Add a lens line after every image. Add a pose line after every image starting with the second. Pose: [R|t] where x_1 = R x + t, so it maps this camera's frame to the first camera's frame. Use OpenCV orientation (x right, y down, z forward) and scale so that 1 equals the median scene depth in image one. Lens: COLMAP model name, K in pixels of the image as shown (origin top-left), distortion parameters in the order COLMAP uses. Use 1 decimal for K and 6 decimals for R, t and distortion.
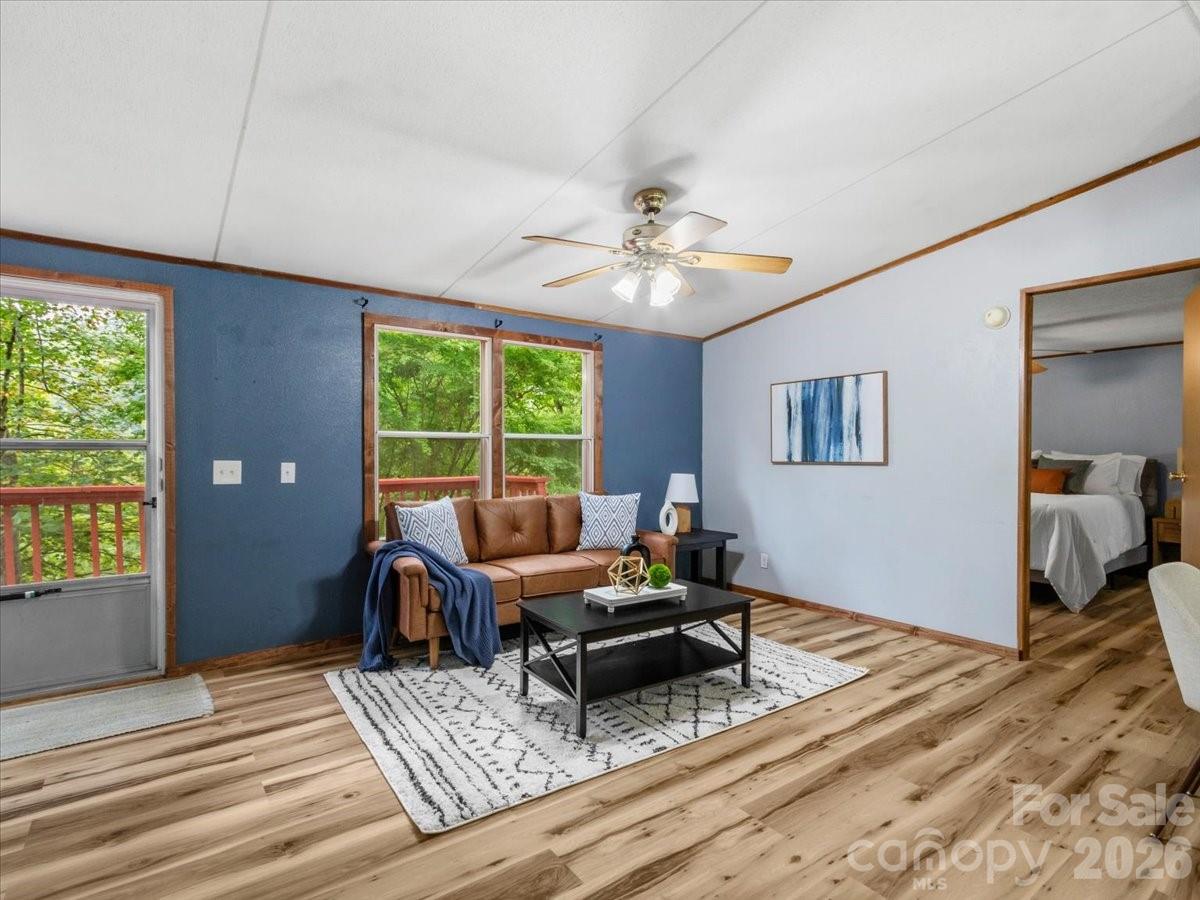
lens RADIAL K [[615.8, 0, 606.7], [0, 615.8, 466.5], [0, 0, 1]] dist [0.010791, -0.004873]
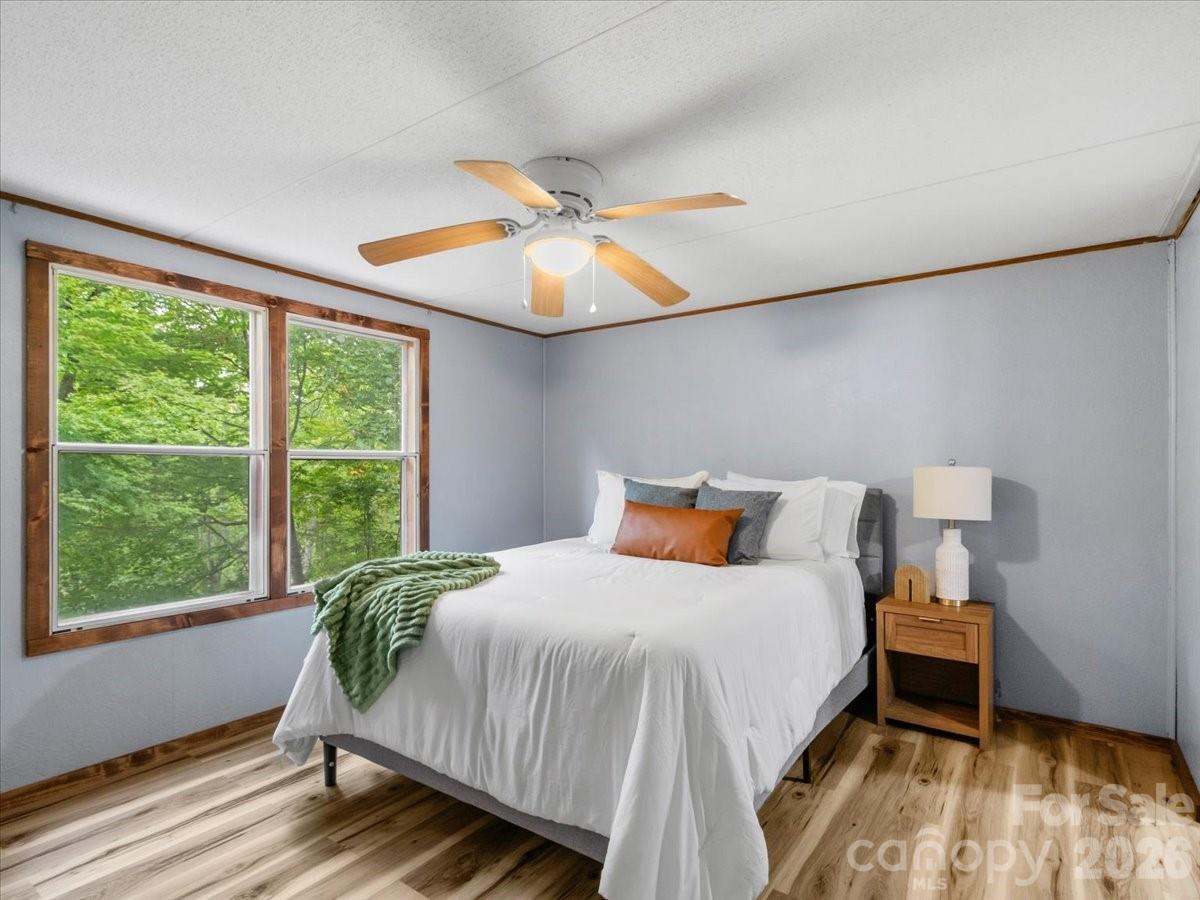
lens RADIAL K [[615.8, 0, 609.7], [0, 615.8, 470.3], [0, 0, 1]] dist [0.010791, -0.004873]
pose [[0.951726, 0.002059, 0.306941, 0.489655], [0.005163, 0.999729, -0.022716, -0.017198], [-0.306904, 0.023204, 0.951458, 0.550418]]
